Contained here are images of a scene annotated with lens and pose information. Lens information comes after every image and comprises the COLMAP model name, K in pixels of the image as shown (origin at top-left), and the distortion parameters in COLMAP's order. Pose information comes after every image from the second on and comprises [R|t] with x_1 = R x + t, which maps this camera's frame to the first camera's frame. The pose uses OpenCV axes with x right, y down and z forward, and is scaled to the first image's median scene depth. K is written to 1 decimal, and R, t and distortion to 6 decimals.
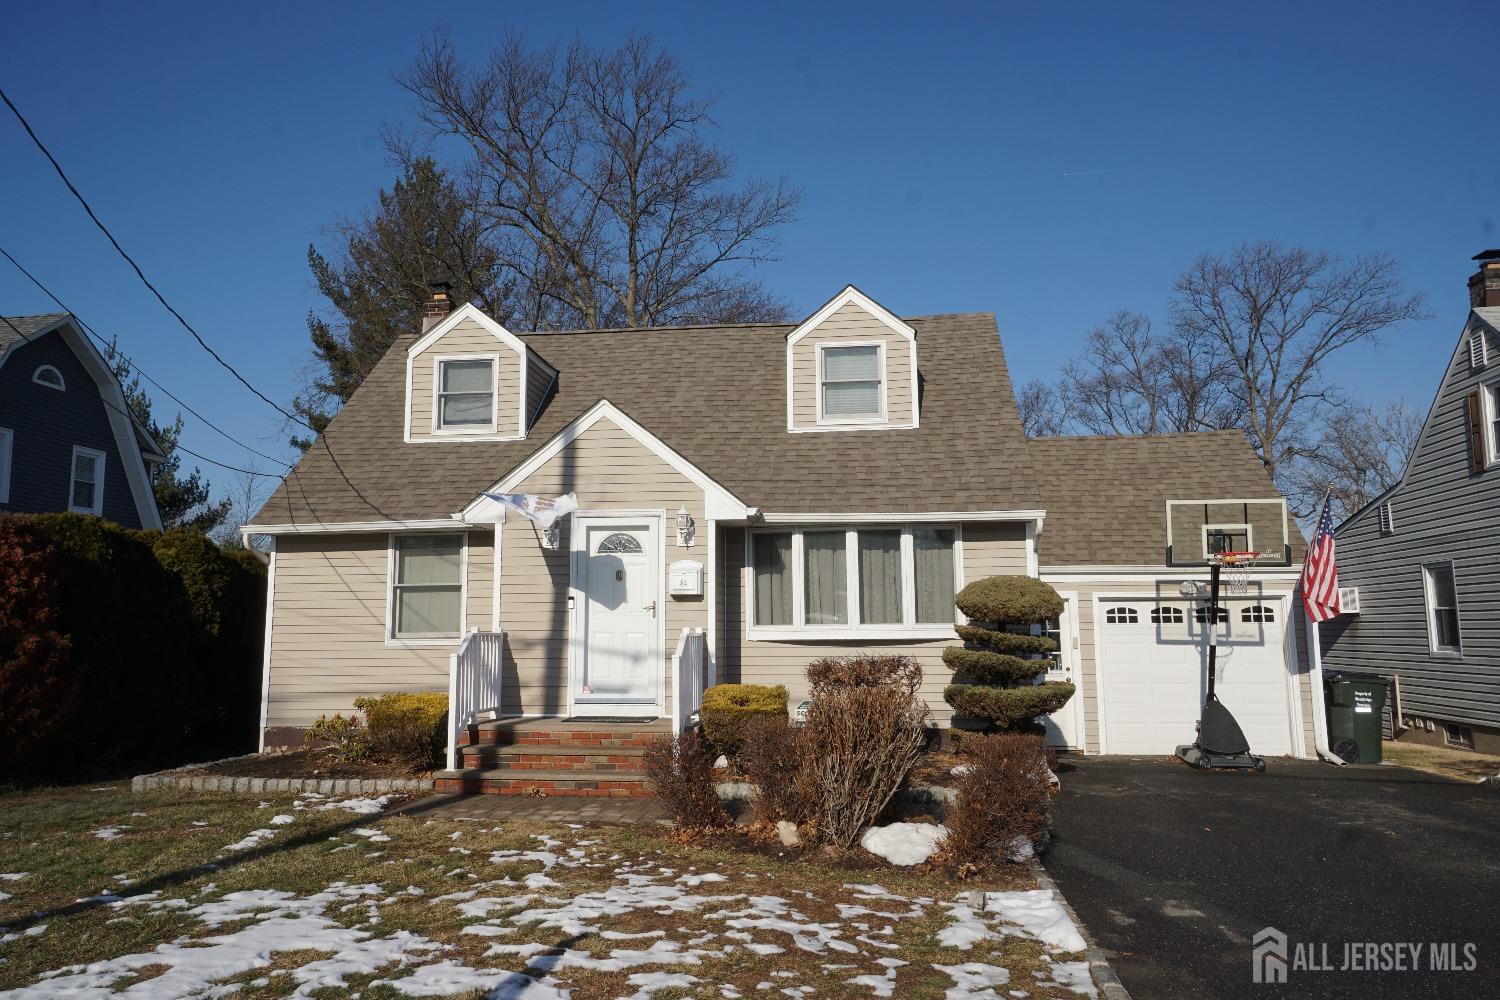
lens RADIAL K [[1110.9, 0, 742.8], [0, 1110.9, 490.5], [0, 0, 1]] dist [0.041563, 0.005897]
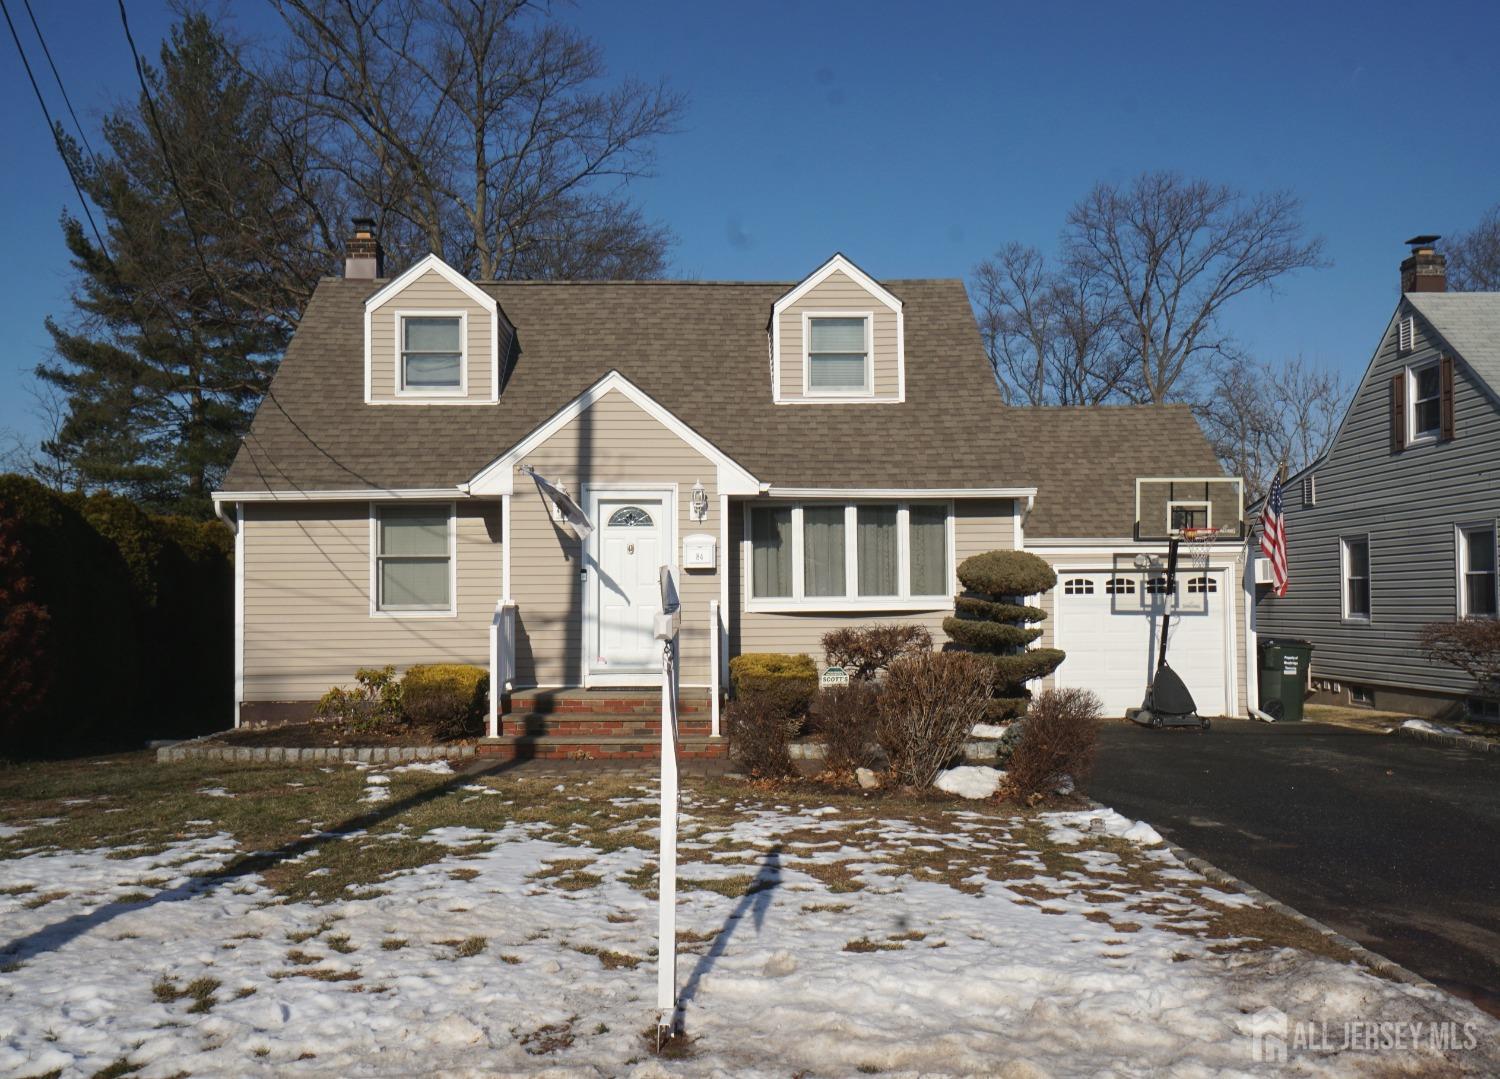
lens RADIAL K [[1312.7, 0, 752.3], [0, 1312.7, 575.8], [0, 0, 1]] dist [0.047601, -0.007994]
pose [[0.988044, 0.000977, 0.154172, -0.159242], [-0.017237, 0.994411, 0.104164, -0.021491], [-0.153209, -0.105576, 0.982538, -0.161944]]
